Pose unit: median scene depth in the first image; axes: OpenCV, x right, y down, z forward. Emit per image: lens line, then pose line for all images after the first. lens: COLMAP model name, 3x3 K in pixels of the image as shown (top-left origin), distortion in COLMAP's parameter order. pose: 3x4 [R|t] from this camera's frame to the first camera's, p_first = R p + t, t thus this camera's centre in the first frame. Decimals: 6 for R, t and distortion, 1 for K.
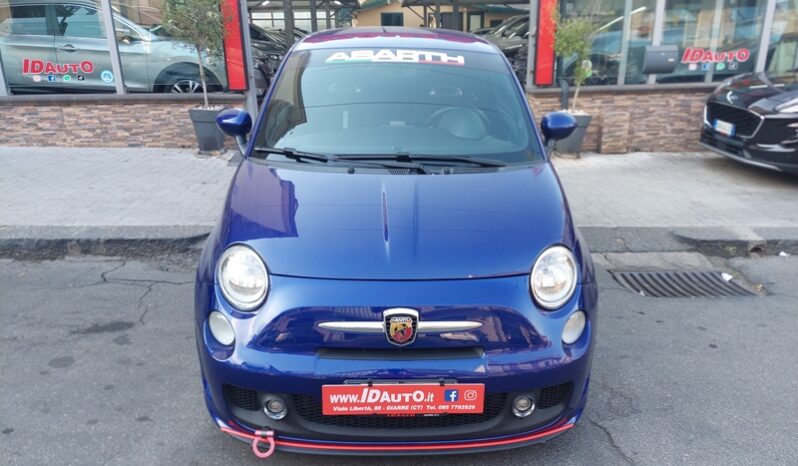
lens RADIAL K [[569.2, 0, 404.6], [0, 569.2, 225.5], [0, 0, 1]] dist [0.060402, -0.053646]
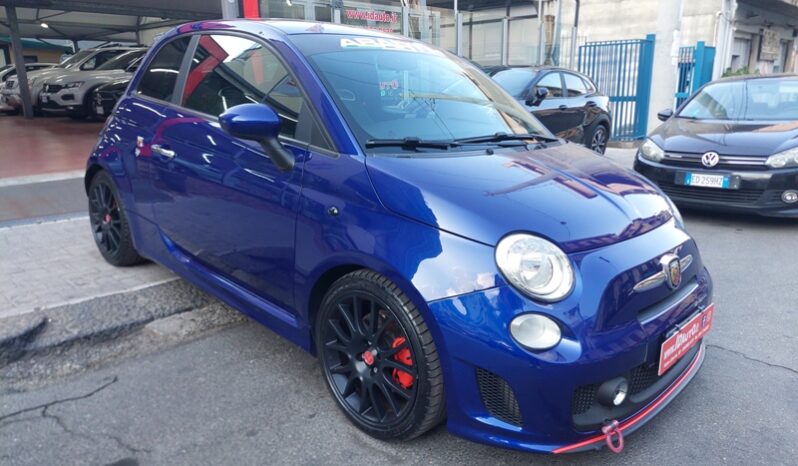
lens RADIAL K [[575.1, 0, 410.6], [0, 575.1, 224.0], [0, 0, 1]] dist [0.062835, -0.059633]
pose [[0.706095, -0.159646, 0.689886, -0.671806], [0.214970, 0.976602, 0.005974, -0.012023], [-0.674698, 0.144087, 0.723893, 0.329992]]
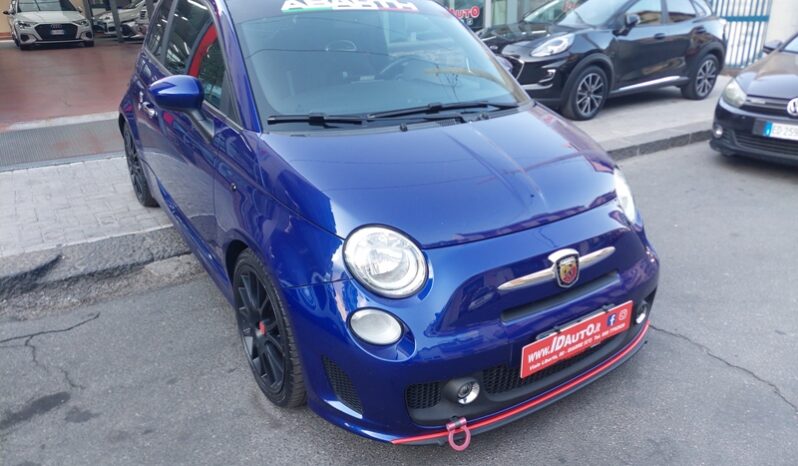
lens RADIAL K [[573.9, 0, 409.8], [0, 573.9, 220.0], [0, 0, 1]] dist [0.062774, -0.055846]
pose [[0.844557, -0.200765, 0.496405, -0.443545], [0.181462, 0.979505, 0.087418, -0.025199], [-0.503781, 0.016249, 0.863678, 0.167517]]
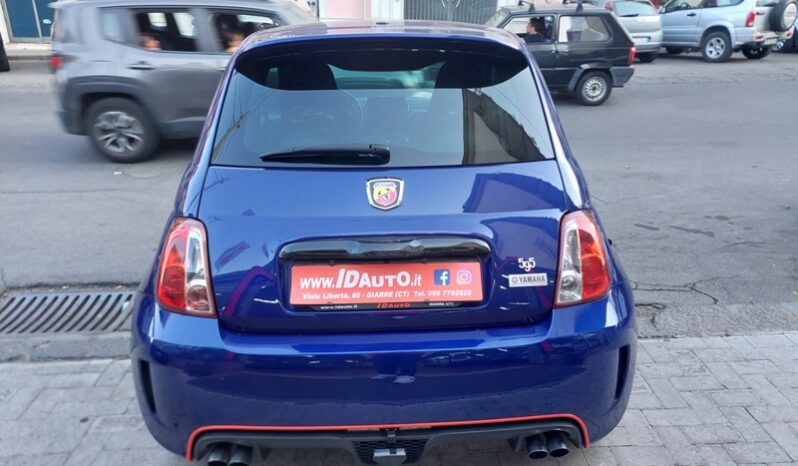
lens RADIAL K [[575.1, 0, 410.6], [0, 575.1, 224.0], [0, 0, 1]] dist [0.062835, -0.059633]
pose [[-0.999958, -0.000415, -0.009142, -0.055468], [-0.006062, 0.778395, 0.627746, -0.716720], [0.006856, 0.627775, -0.778365, 2.044908]]
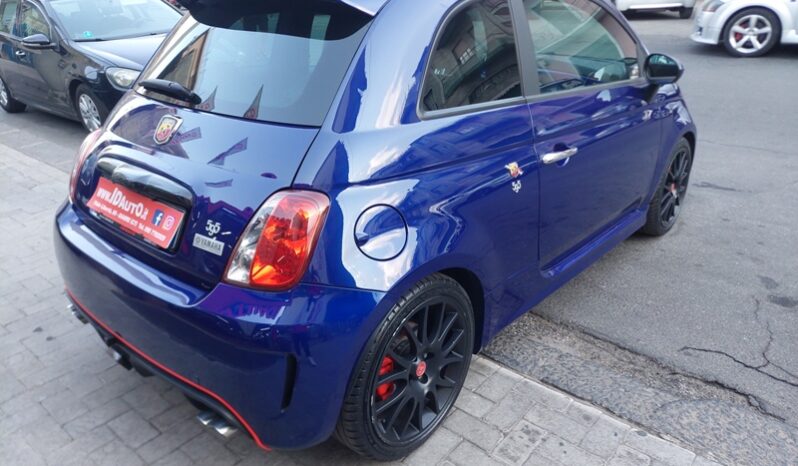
lens RADIAL K [[575.1, 0, 410.6], [0, 575.1, 224.0], [0, 0, 1]] dist [0.062835, -0.059633]
pose [[-0.741408, -0.260239, 0.618538, -0.612796], [0.237114, 0.760687, 0.604262, -0.614849], [-0.627766, 0.594668, -0.502274, 1.789798]]
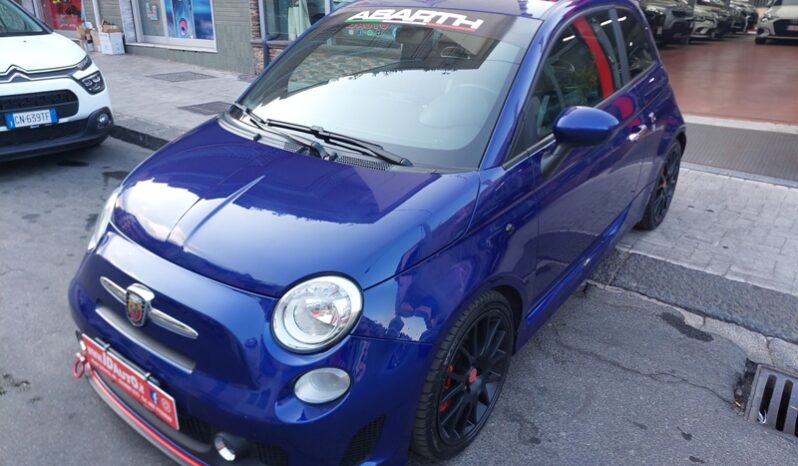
lens RADIAL K [[568.2, 0, 403.8], [0, 568.2, 222.6], [0, 0, 1]] dist [0.066208, -0.063187]
pose [[0.775091, 0.243478, -0.583055, 0.524816], [-0.210106, 0.969580, 0.125579, -0.101448], [0.595894, 0.025168, 0.802669, 0.309794]]
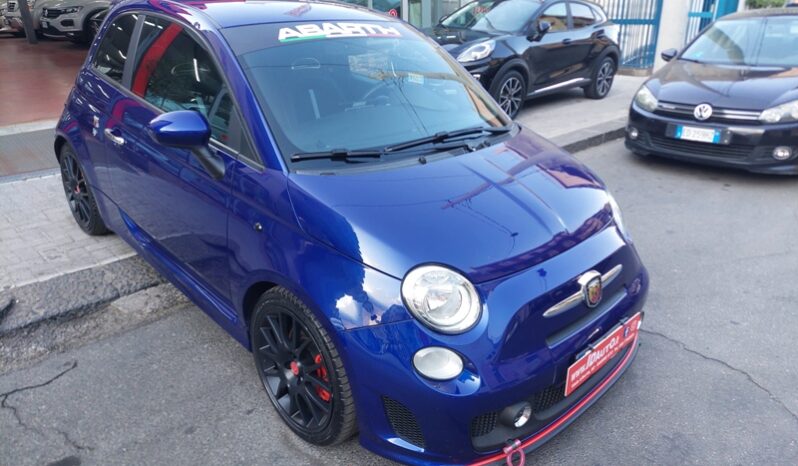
lens RADIAL K [[574.5, 0, 411.5], [0, 574.5, 215.7], [0, 0, 1]] dist [0.053018, -0.042876]
pose [[0.729689, -0.244424, 0.638601, -0.568492], [0.210334, 0.968880, 0.130503, -0.105915], [-0.650626, 0.039093, 0.758392, 0.241284]]
